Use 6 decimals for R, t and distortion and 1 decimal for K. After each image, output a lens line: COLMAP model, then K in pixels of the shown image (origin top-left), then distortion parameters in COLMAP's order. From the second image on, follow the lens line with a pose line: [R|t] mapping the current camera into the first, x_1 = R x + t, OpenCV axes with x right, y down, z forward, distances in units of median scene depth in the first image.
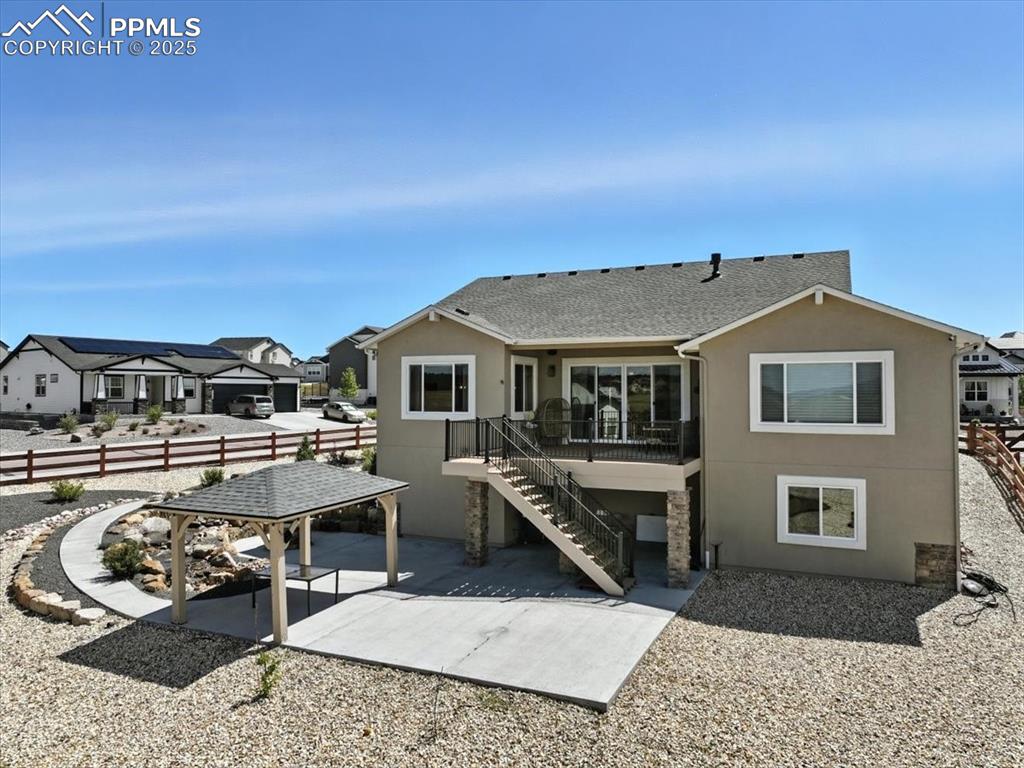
lens RADIAL K [[710.5, 0, 508.7], [0, 710.5, 378.5], [0, 0, 1]] dist [0.013222, -0.003168]
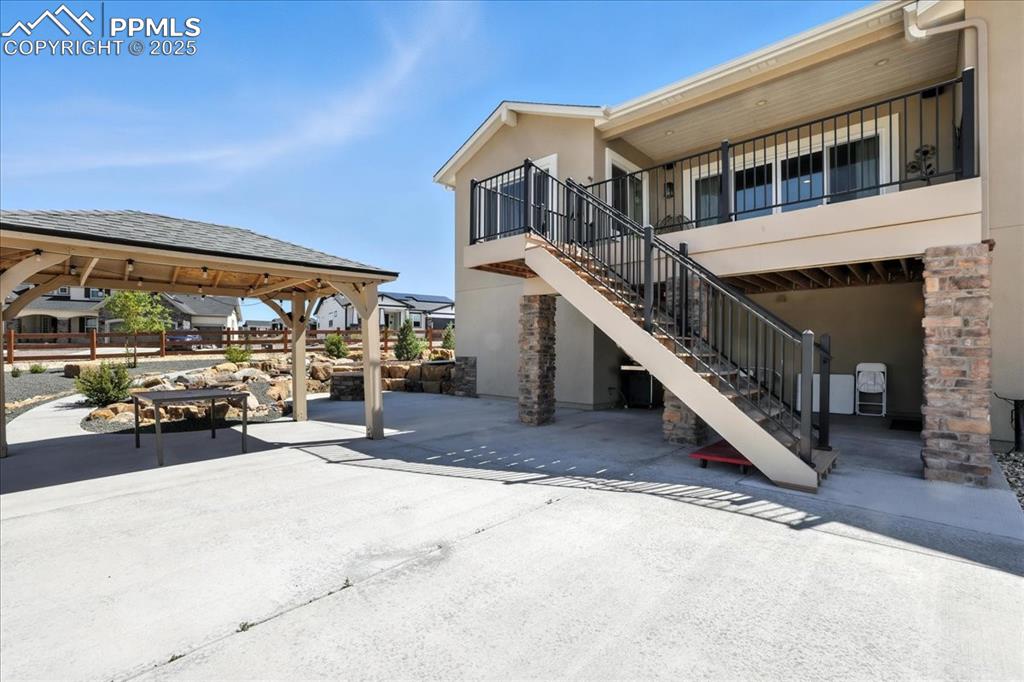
lens RADIAL K [[459.4, 0, 507.6], [0, 459.4, 351.5], [0, 0, 1]] dist [-0.026725, -0.000088]
pose [[0.948083, 0.003417, -0.318005, 0.071244], [0.003730, 0.999754, 0.021864, 0.203257], [0.318002, -0.021915, 0.947837, 0.646070]]
